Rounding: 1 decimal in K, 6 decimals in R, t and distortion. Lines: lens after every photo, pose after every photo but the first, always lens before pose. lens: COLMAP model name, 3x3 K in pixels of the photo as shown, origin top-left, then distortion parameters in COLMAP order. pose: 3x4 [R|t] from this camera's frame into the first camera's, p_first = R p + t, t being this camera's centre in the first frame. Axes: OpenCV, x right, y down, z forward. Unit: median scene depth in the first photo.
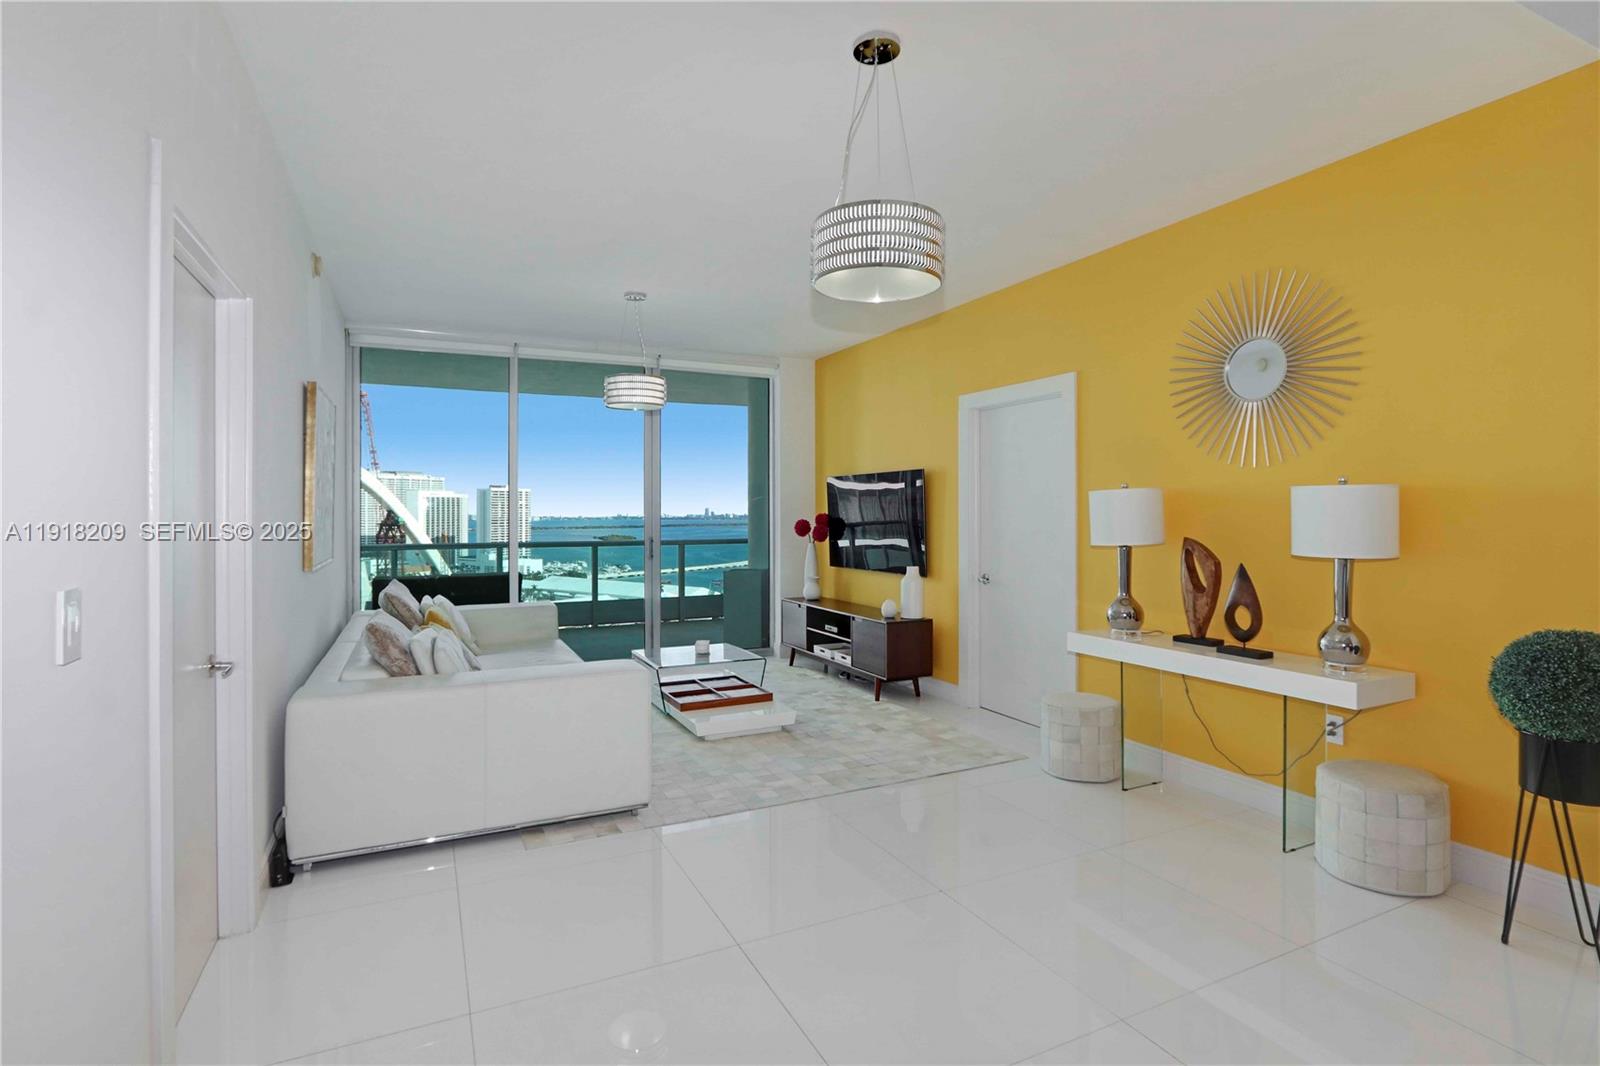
lens RADIAL K [[769.1, 0, 804.5], [0, 769.1, 515.8], [0, 0, 1]] dist [-0.010947, -0.000565]
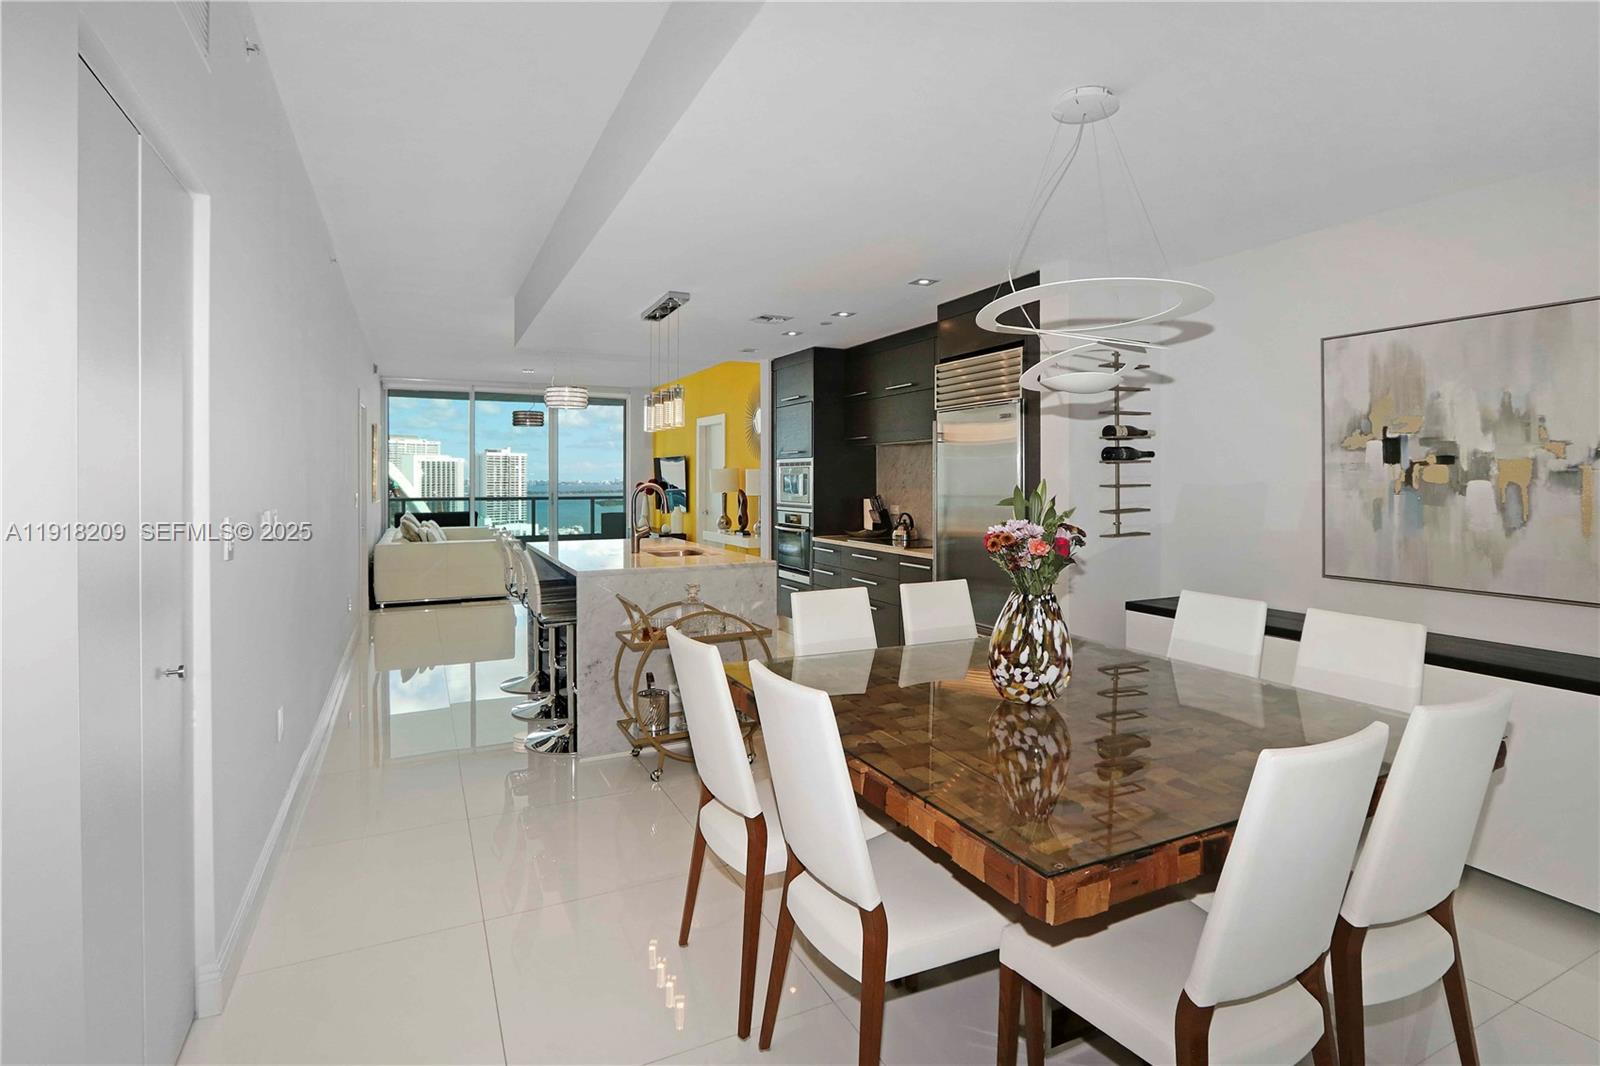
lens RADIAL K [[769.1, 0, 815.8], [0, 769.1, 485.1], [0, 0, 1]] dist [-0.010947, -0.000565]
pose [[0.999861, 0.001070, 0.016625, 0.471182], [-0.001178, 0.999978, 0.006494, -0.000799], [-0.016618, -0.006512, 0.999841, -0.967211]]
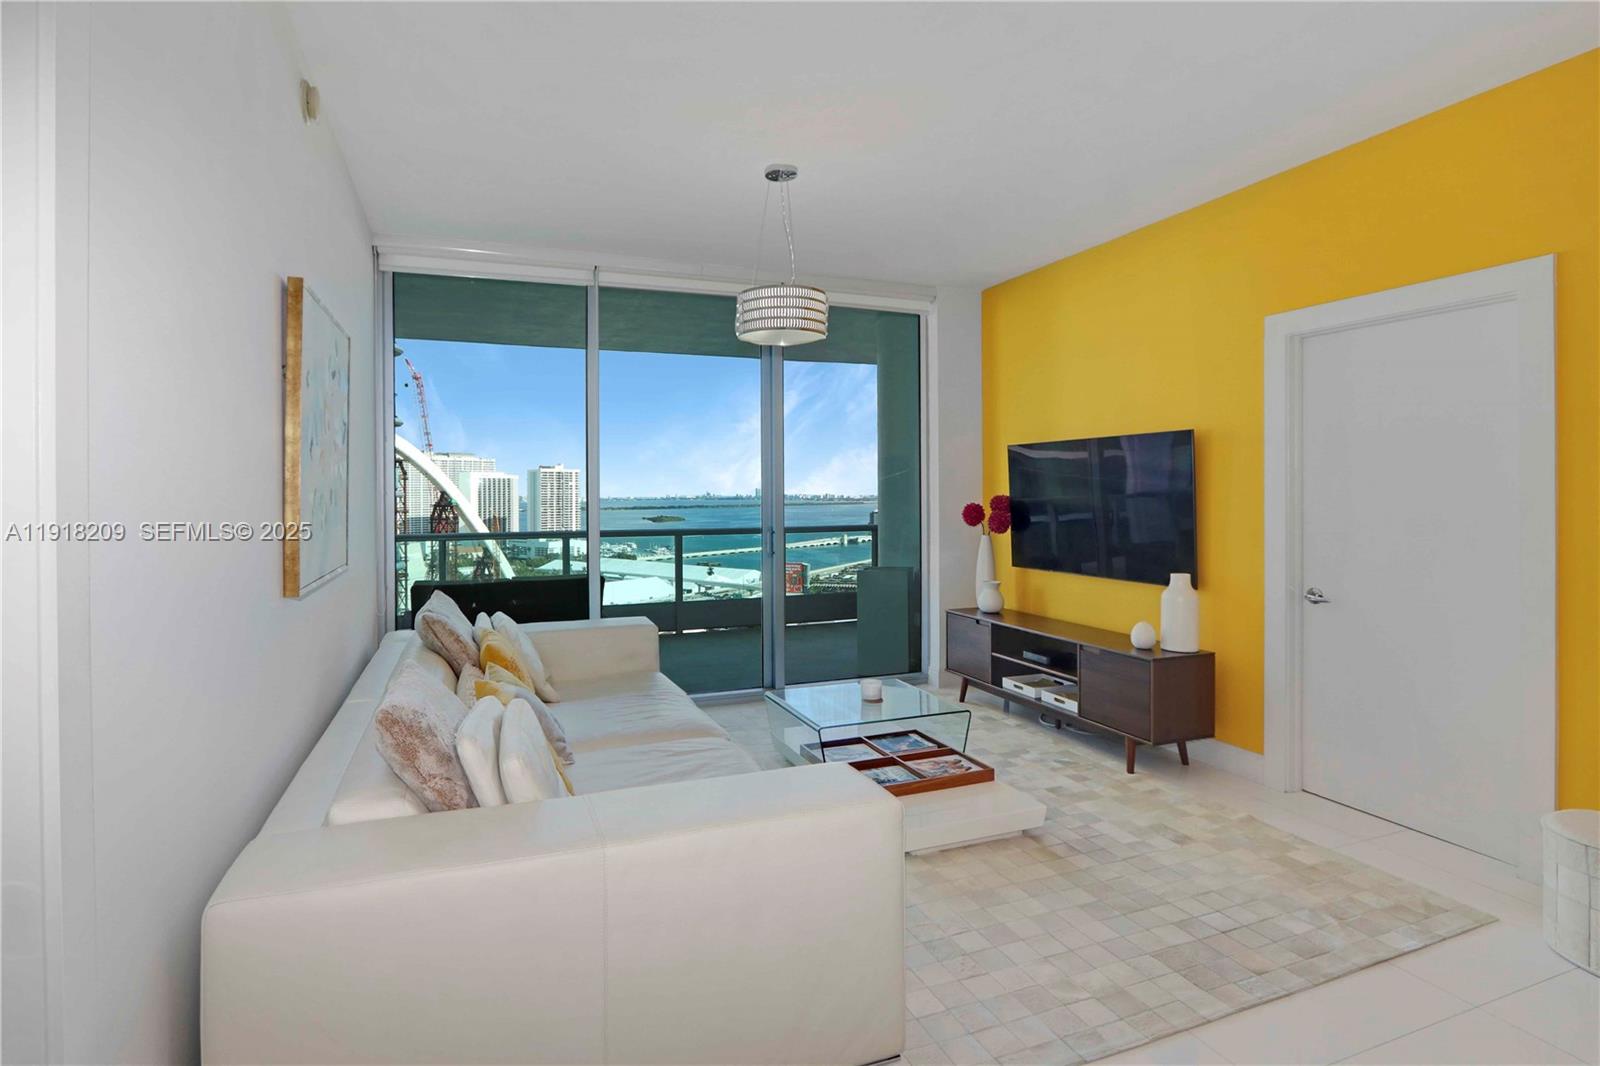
lens RADIAL K [[769.1, 0, 784.6], [0, 769.1, 507.1], [0, 0, 1]] dist [-0.010947, -0.000565]
pose [[0.996926, -0.001553, -0.078337, -0.151684], [0.002699, 0.999891, 0.014527, -0.003320], [0.078306, -0.014694, 0.996821, 0.302239]]
